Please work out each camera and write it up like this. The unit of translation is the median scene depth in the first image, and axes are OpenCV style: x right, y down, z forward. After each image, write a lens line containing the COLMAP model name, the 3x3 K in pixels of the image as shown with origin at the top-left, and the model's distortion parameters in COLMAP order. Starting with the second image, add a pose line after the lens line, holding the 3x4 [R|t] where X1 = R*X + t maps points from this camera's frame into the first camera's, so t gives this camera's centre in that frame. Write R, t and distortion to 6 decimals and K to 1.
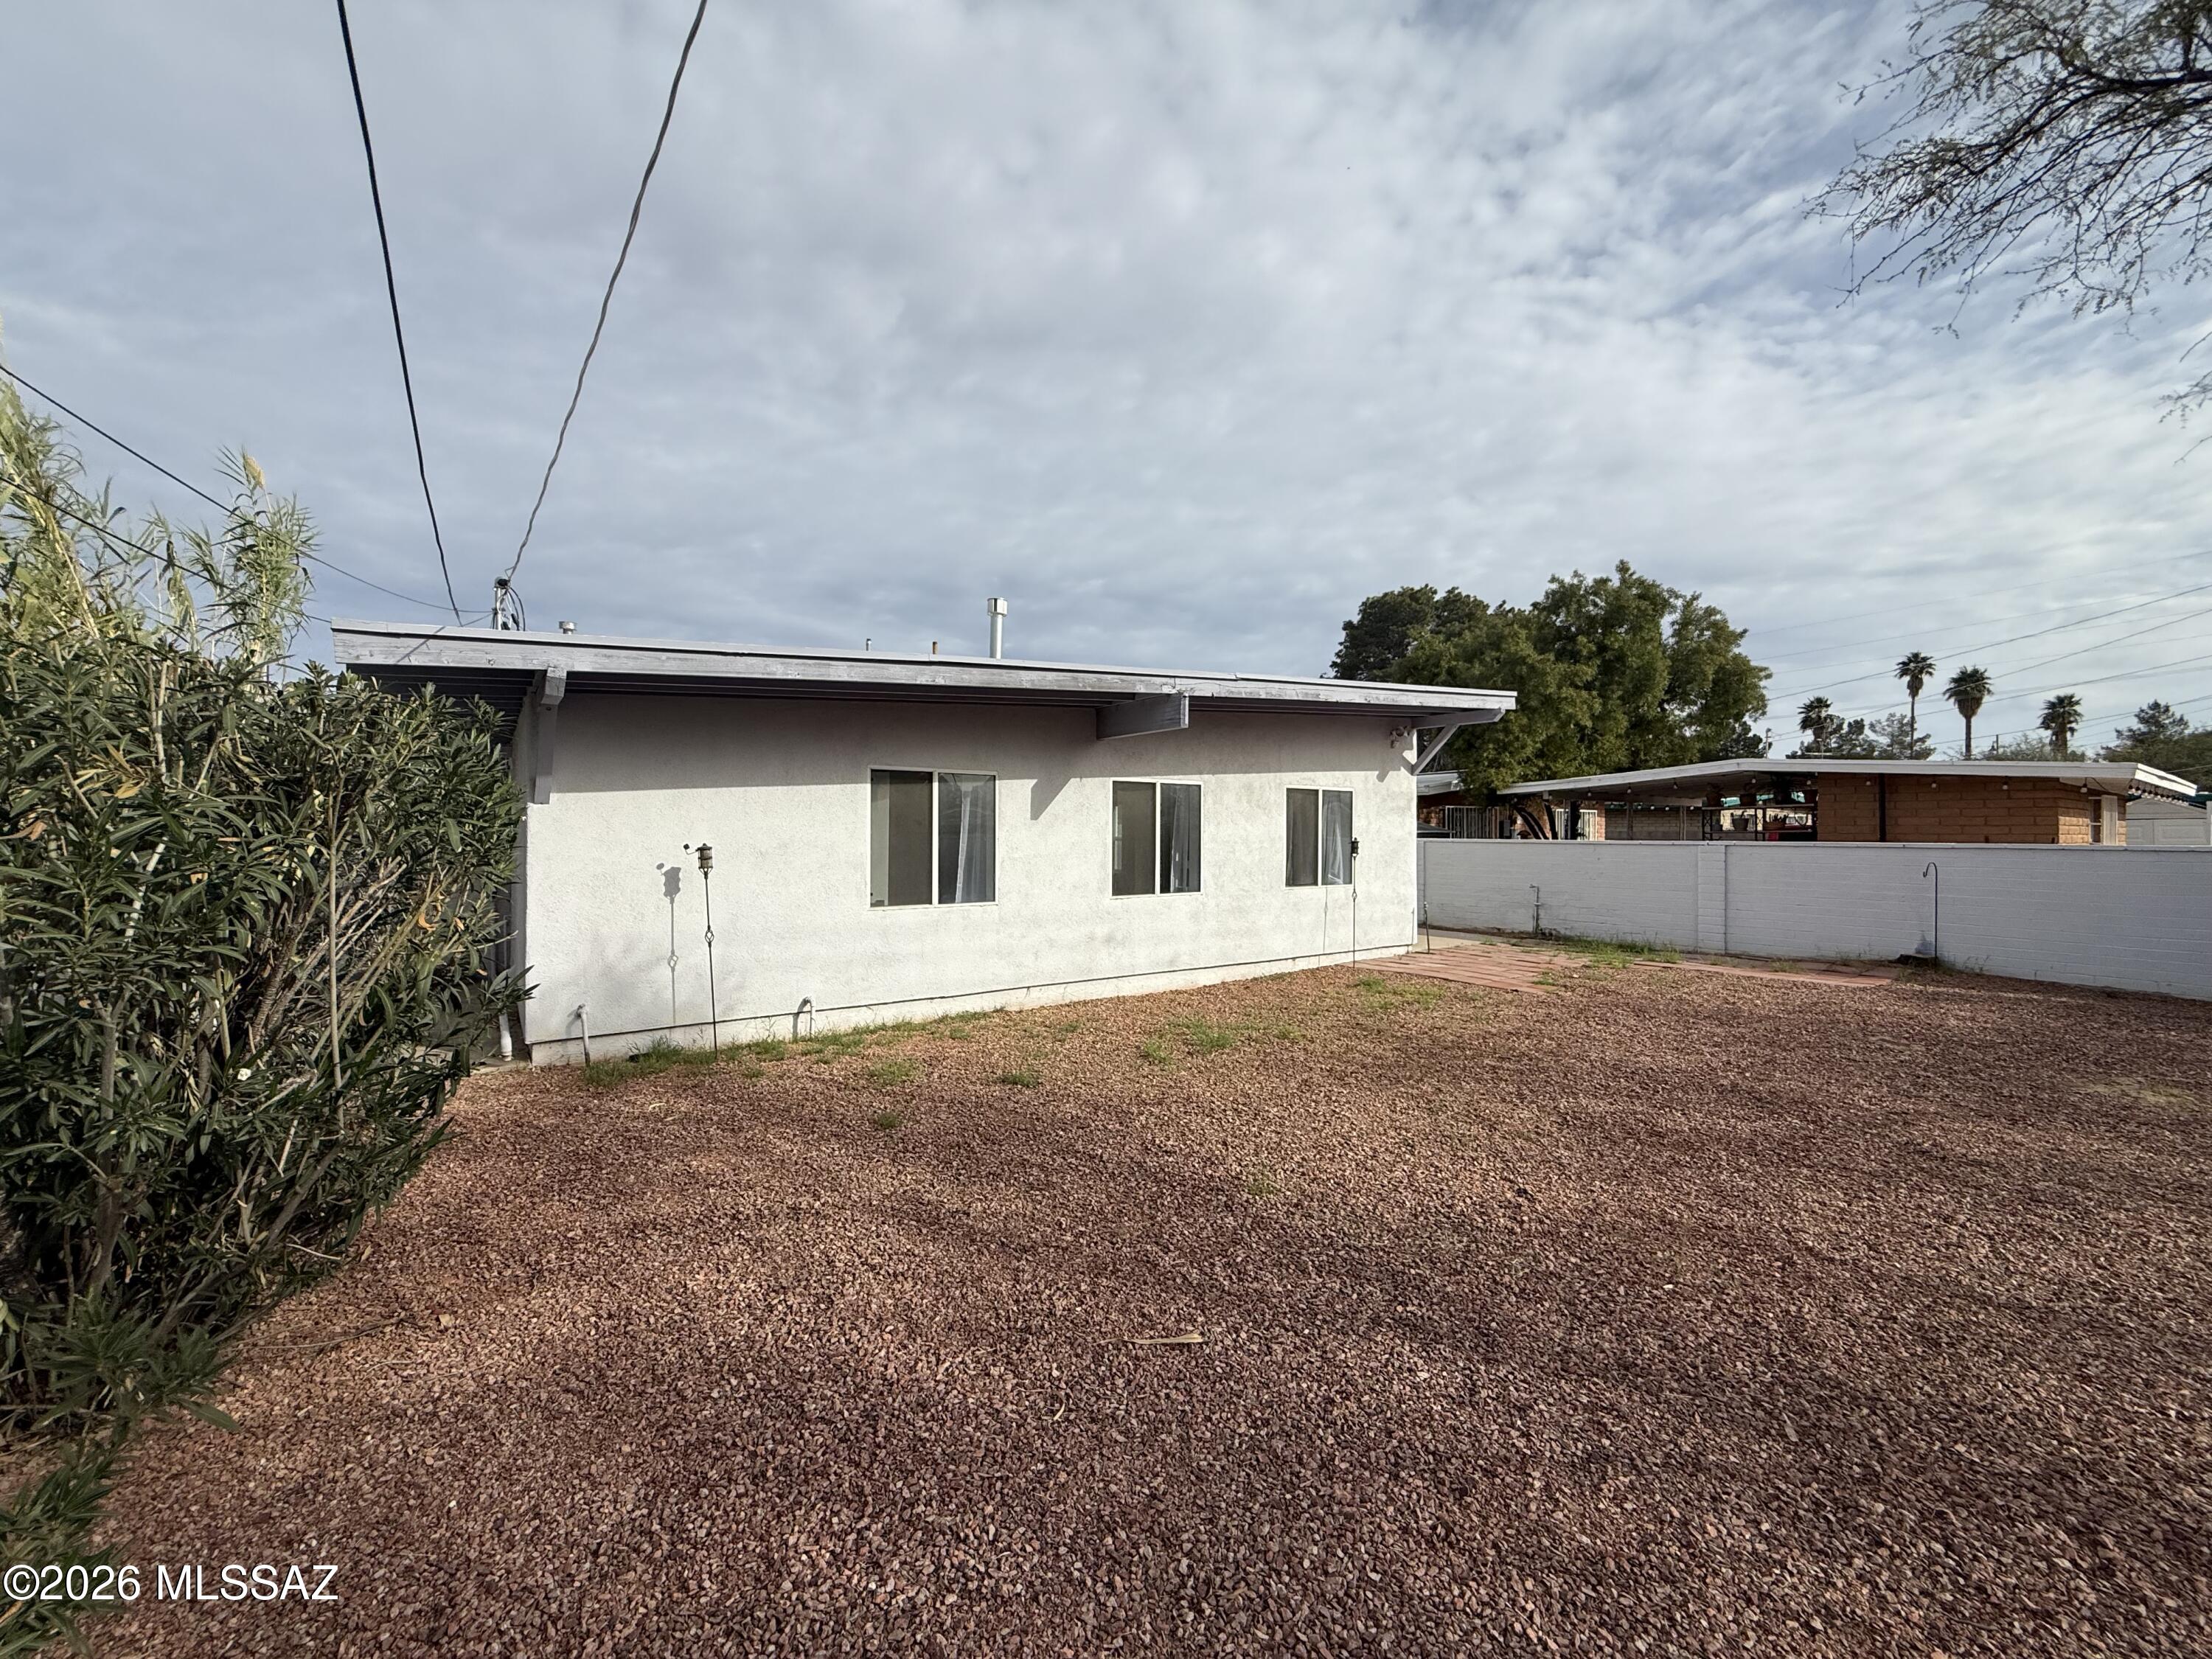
lens RADIAL K [[883.8, 0, 1100.0], [0, 883.8, 835.1], [0, 0, 1]] dist [-0.001071, 0.000225]
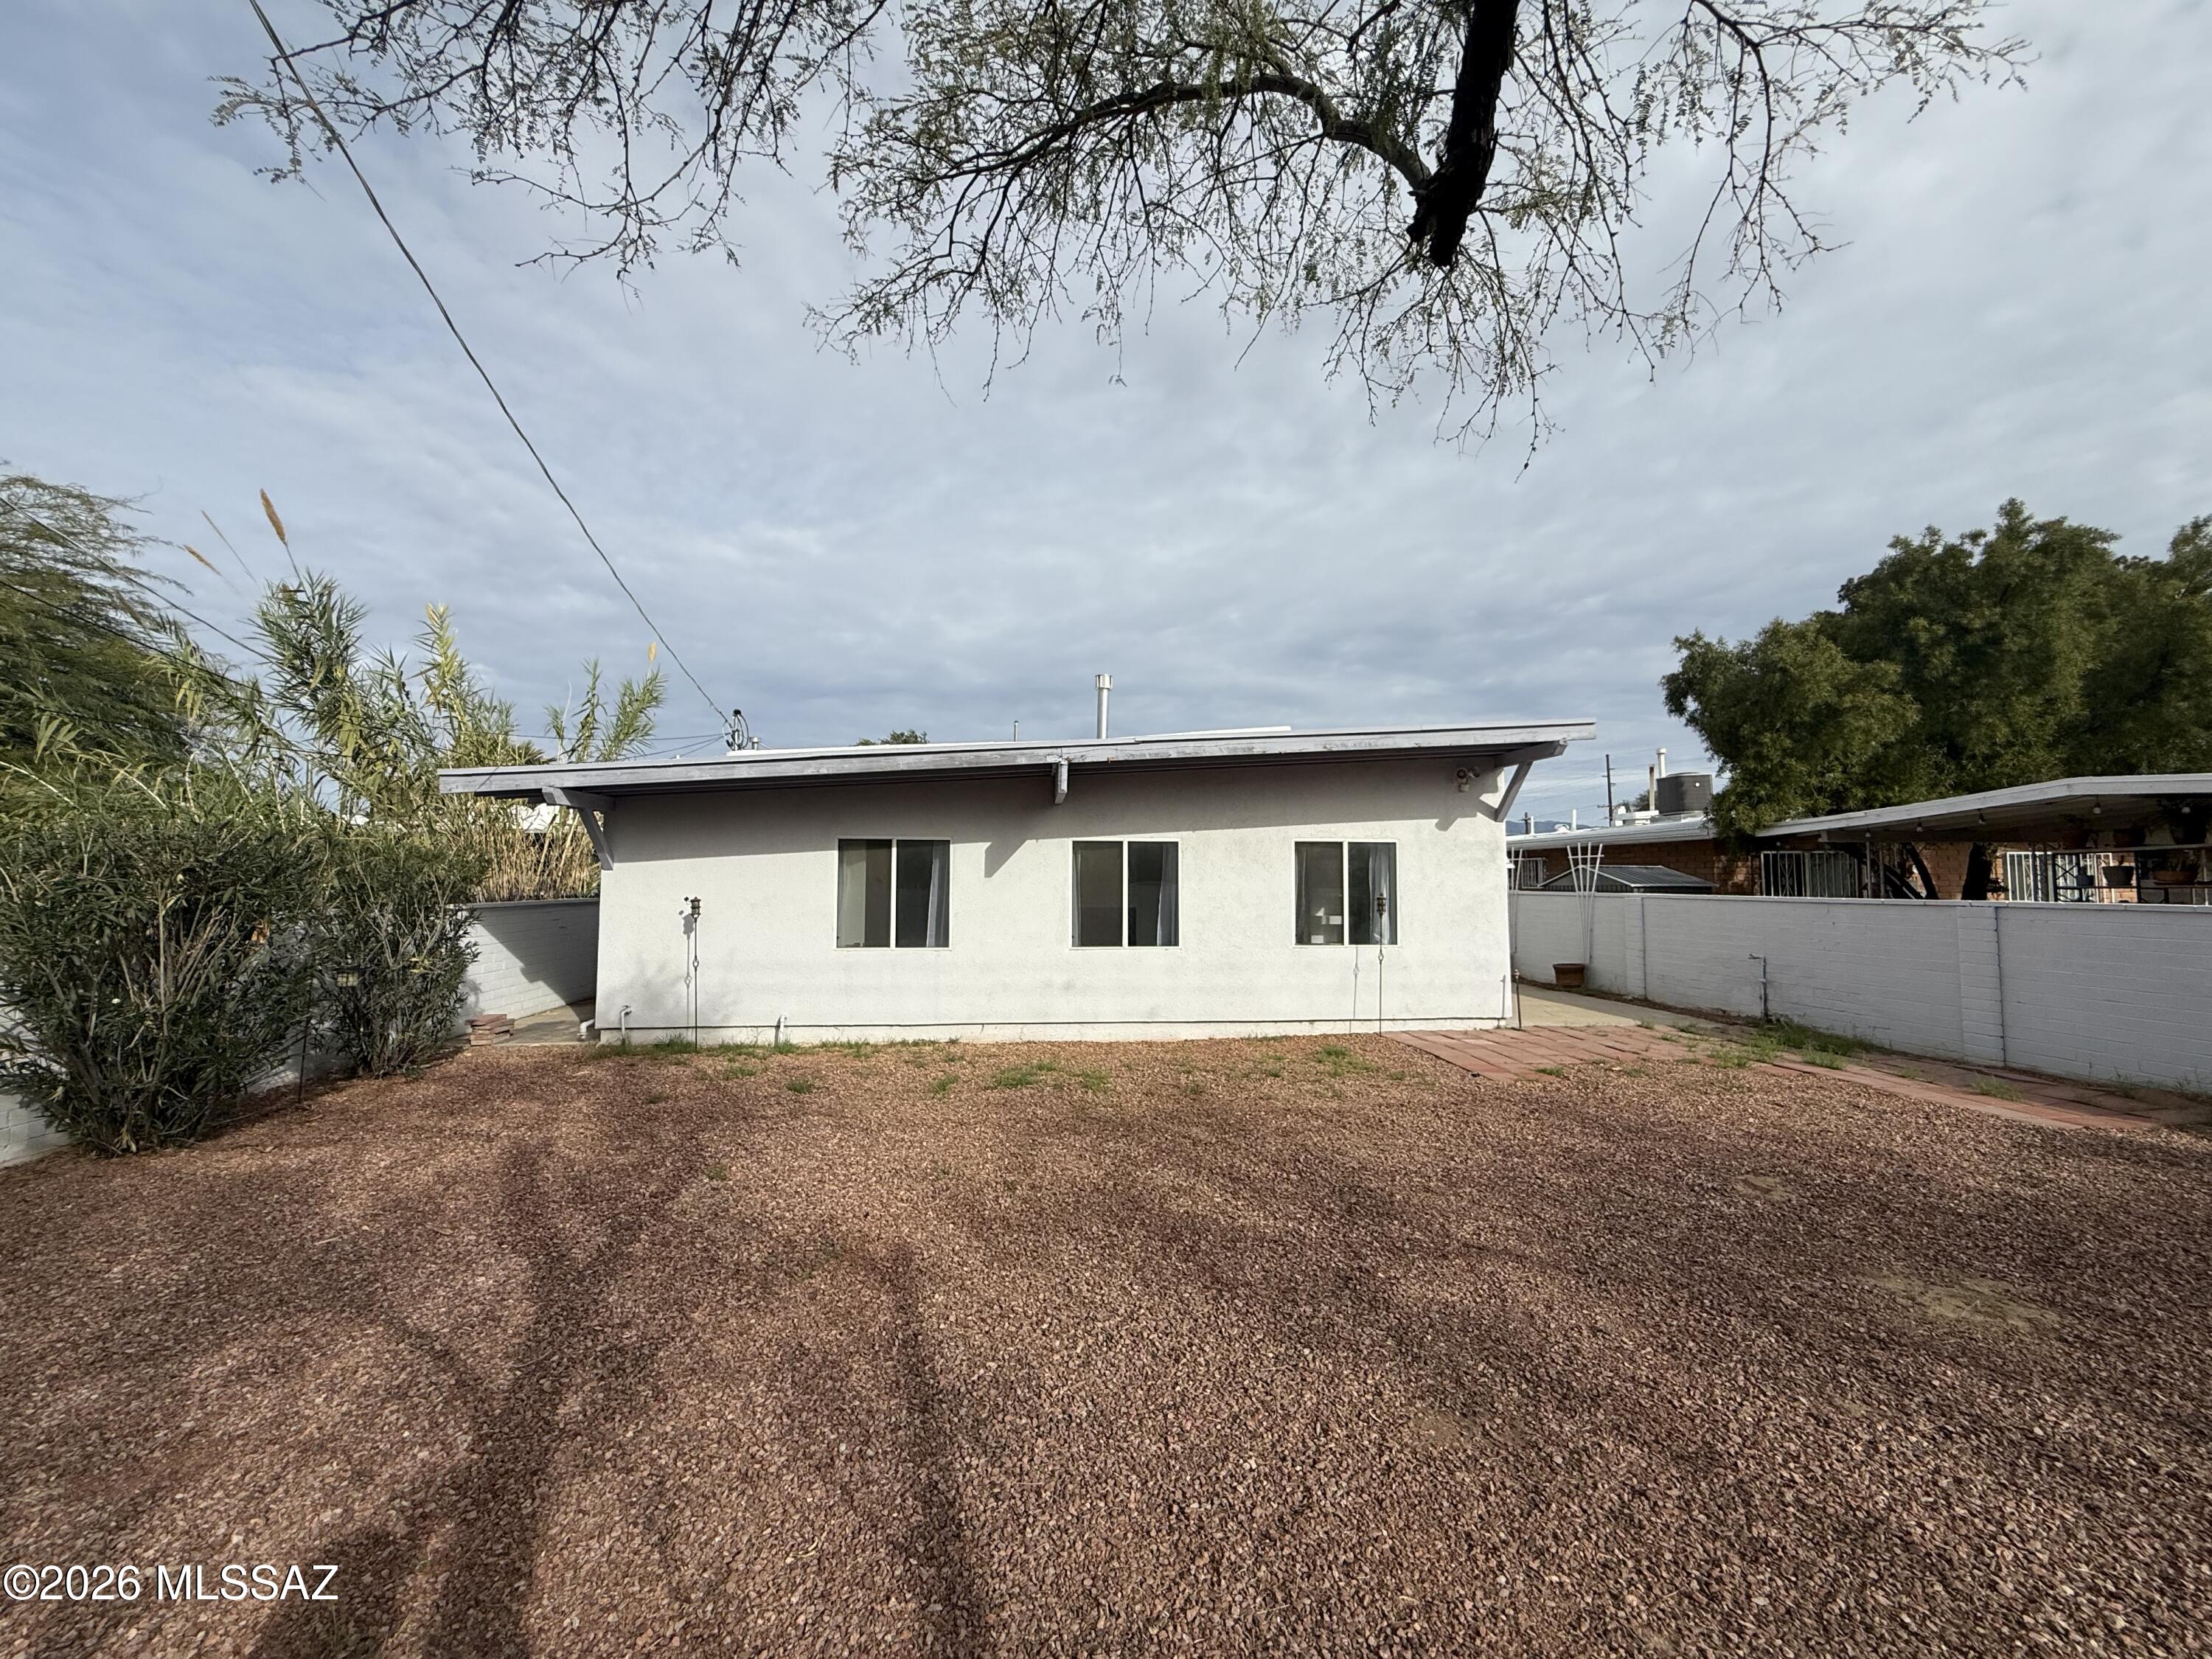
lens RADIAL K [[883.8, 0, 1097.9], [0, 883.8, 834.3], [0, 0, 1]] dist [-0.001071, 0.000225]
pose [[0.865118, -0.029528, -0.500698, 0.577655], [0.000232, 0.998289, -0.058472, -0.005467], [0.501568, 0.050469, 0.863645, 0.068690]]
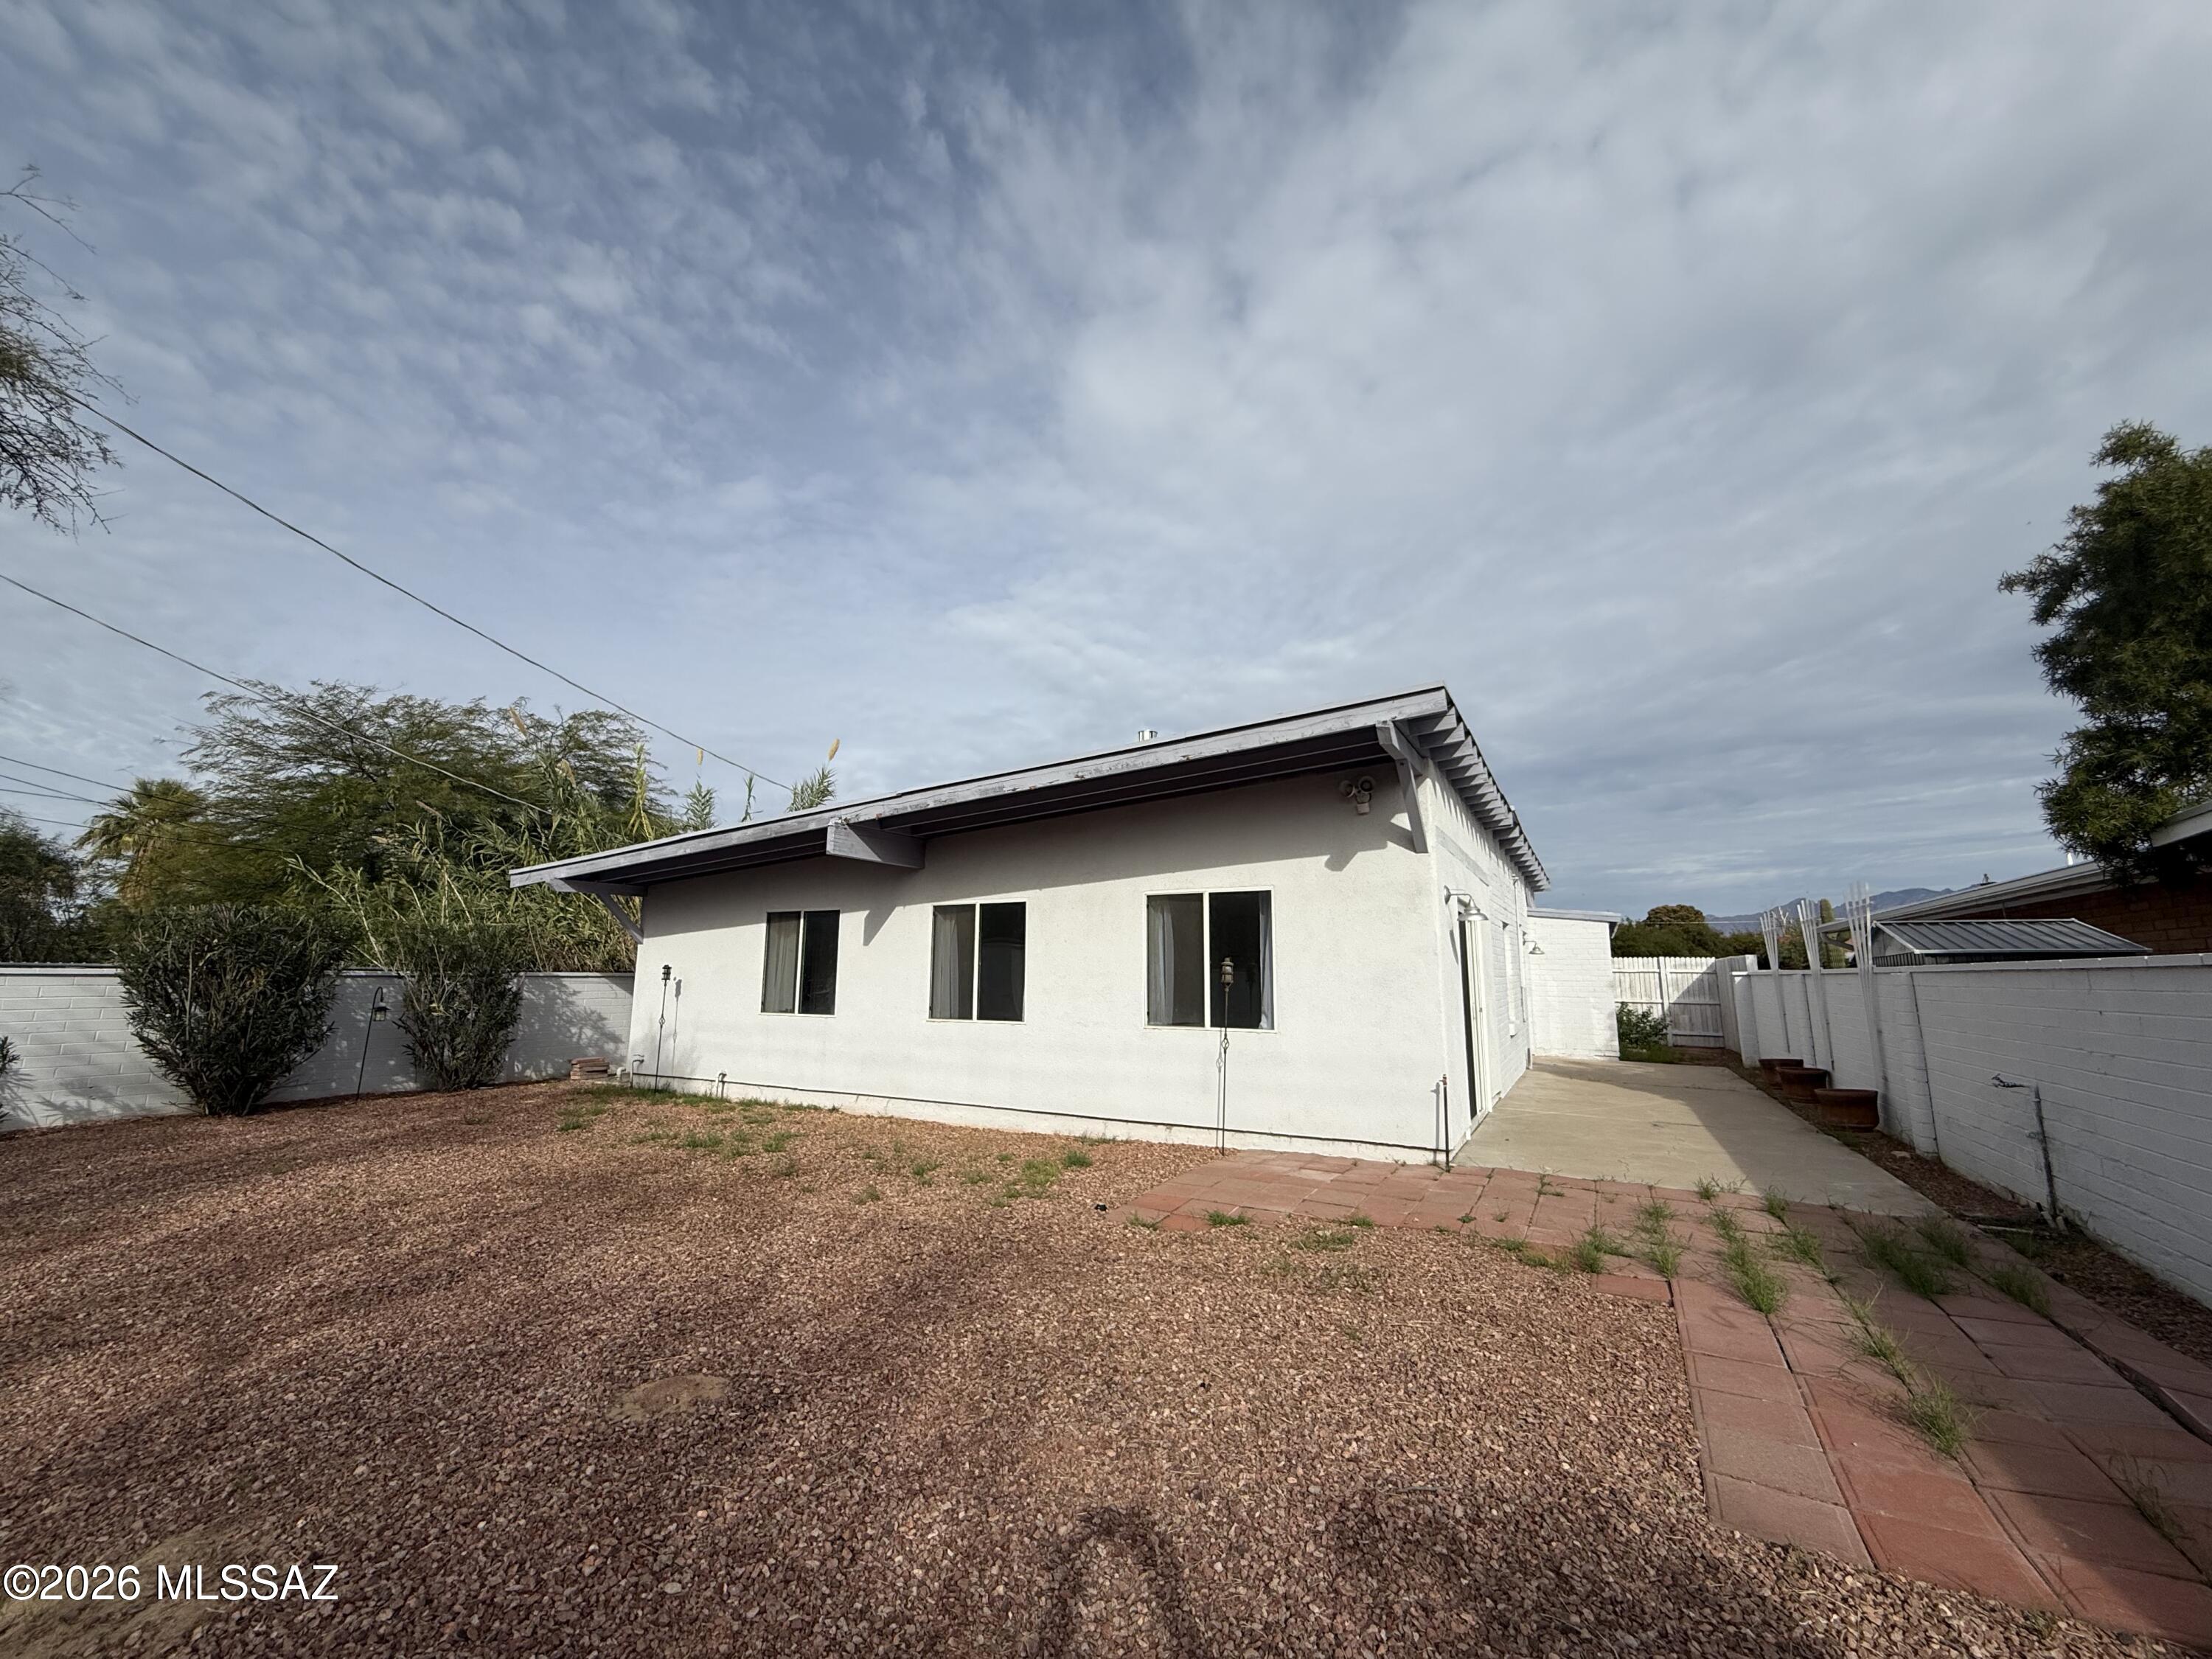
lens RADIAL K [[883.8, 0, 1091.0], [0, 883.8, 832.9], [0, 0, 1]] dist [-0.001071, 0.000225]
pose [[0.426051, -0.147568, -0.892583, 1.020609], [-0.007384, 0.986007, -0.166538, 0.025954], [0.904669, 0.077544, 0.418999, 0.709147]]
